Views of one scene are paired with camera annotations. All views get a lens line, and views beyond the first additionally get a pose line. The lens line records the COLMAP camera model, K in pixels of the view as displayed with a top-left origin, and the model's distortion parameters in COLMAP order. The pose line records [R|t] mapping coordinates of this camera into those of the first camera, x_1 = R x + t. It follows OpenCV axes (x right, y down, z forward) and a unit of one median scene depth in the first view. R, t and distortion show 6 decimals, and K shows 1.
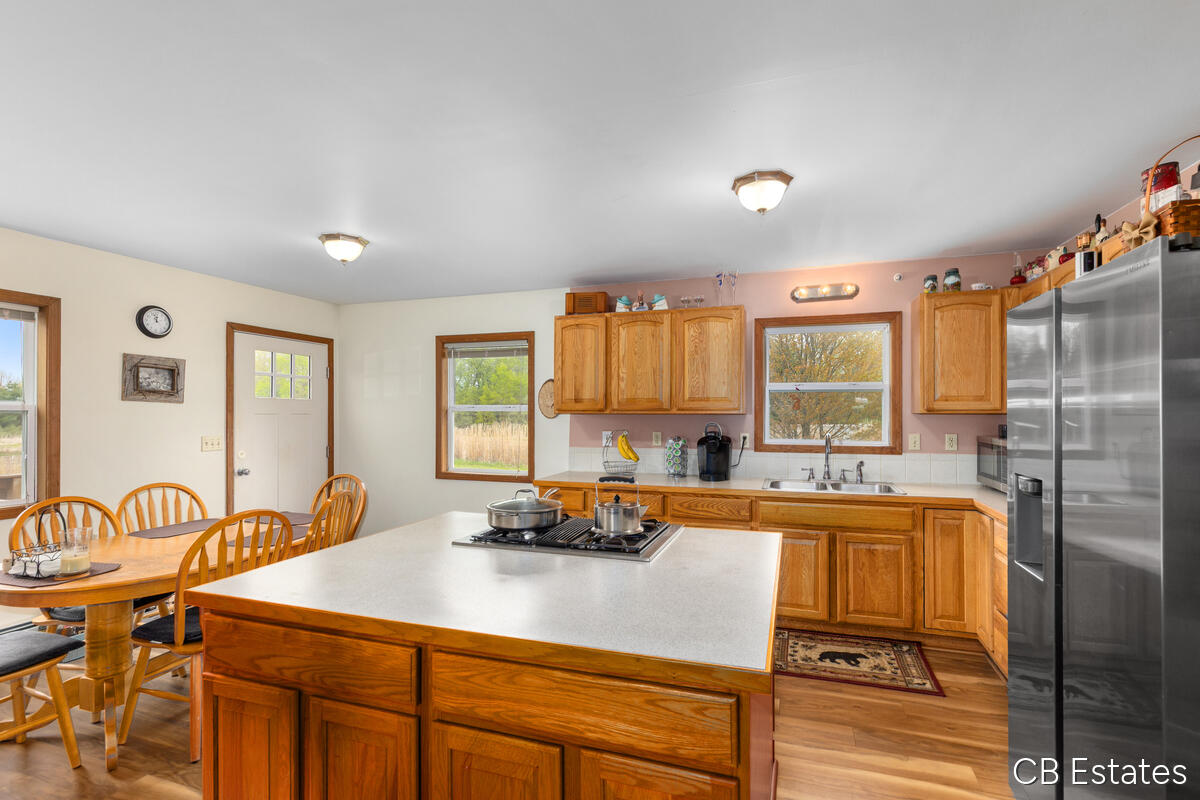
lens RADIAL K [[548.1, 0, 608.8], [0, 548.1, 405.8], [0, 0, 1]] dist [-0.001153, -0.000275]
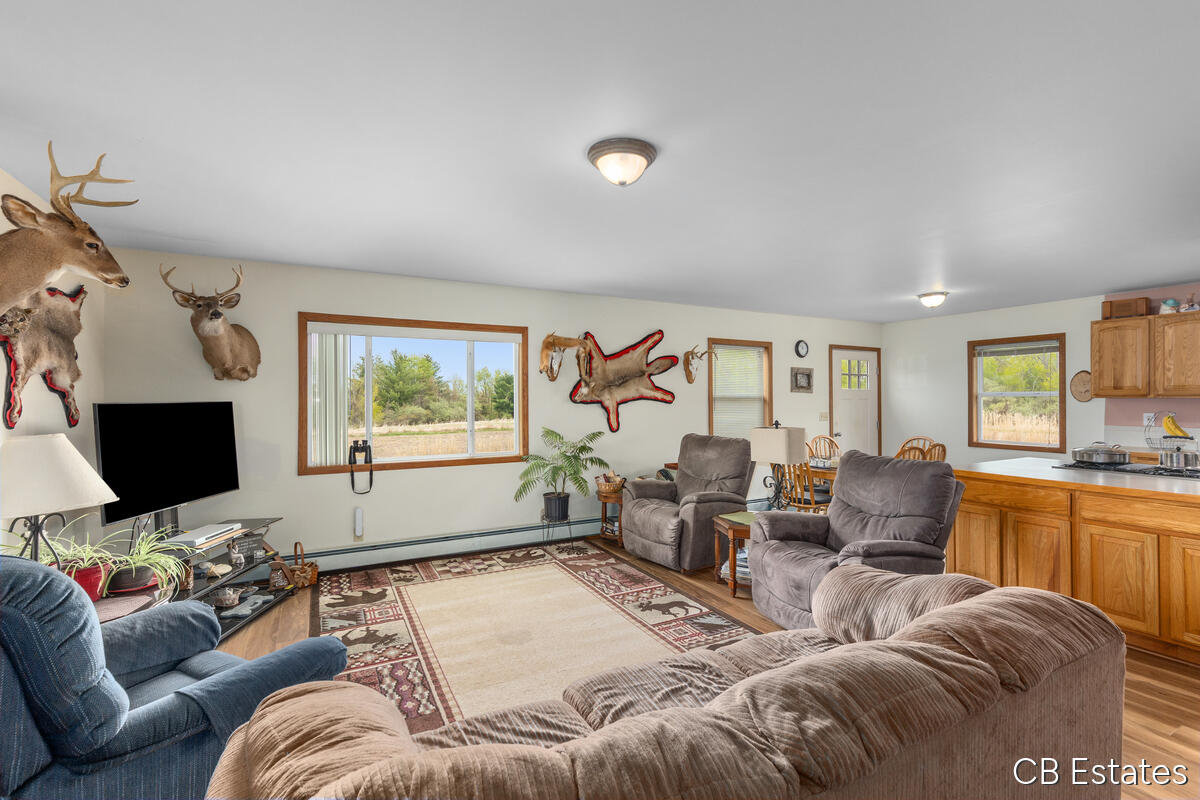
lens RADIAL K [[548.1, 0, 597.8], [0, 548.1, 395.3], [0, 0, 1]] dist [-0.001153, -0.000275]
pose [[0.731287, -0.007794, -0.682026, -0.074861], [0.011885, 0.999929, 0.001316, -0.007842], [0.681967, -0.009069, 0.731327, -0.756387]]
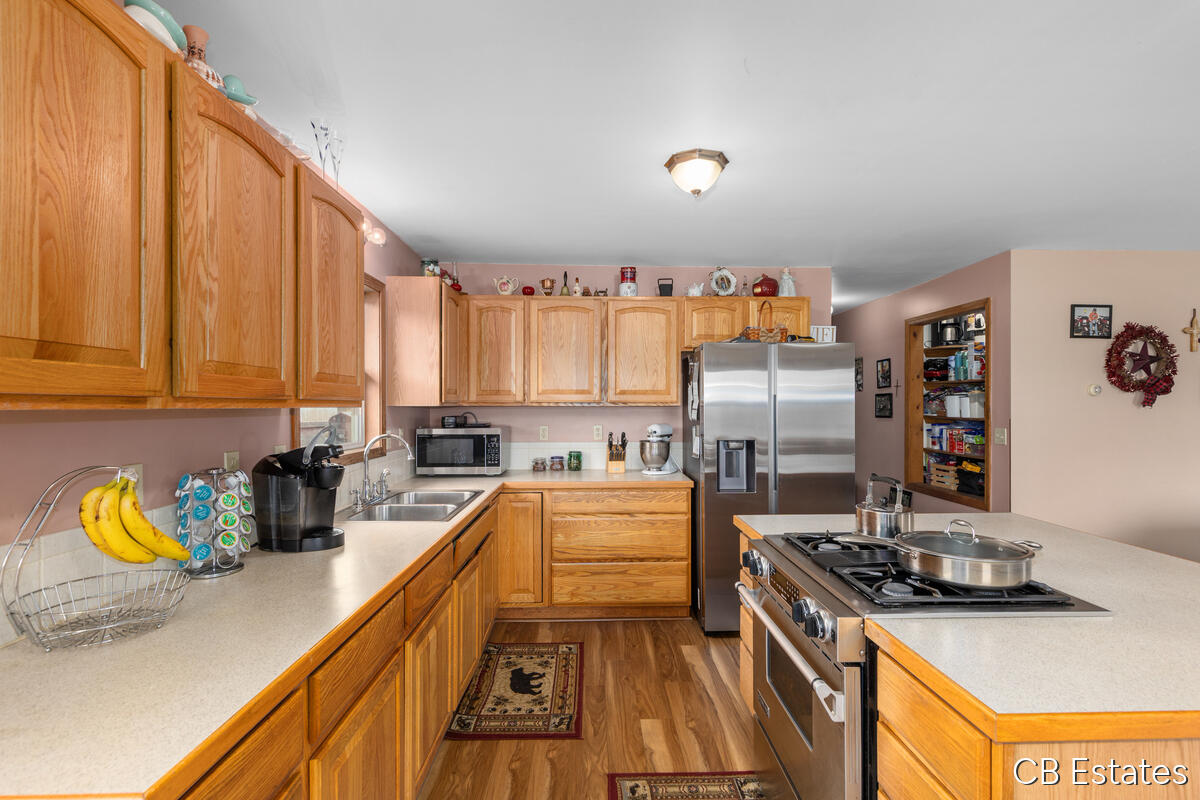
lens RADIAL K [[548.1, 0, 604.5], [0, 548.1, 402.3], [0, 0, 1]] dist [-0.001153, -0.000275]
pose [[-0.339001, 0.007063, 0.940760, -0.345758], [-0.002483, 0.999962, -0.008403, 0.012890], [-0.940783, -0.005185, -0.338970, 0.904267]]
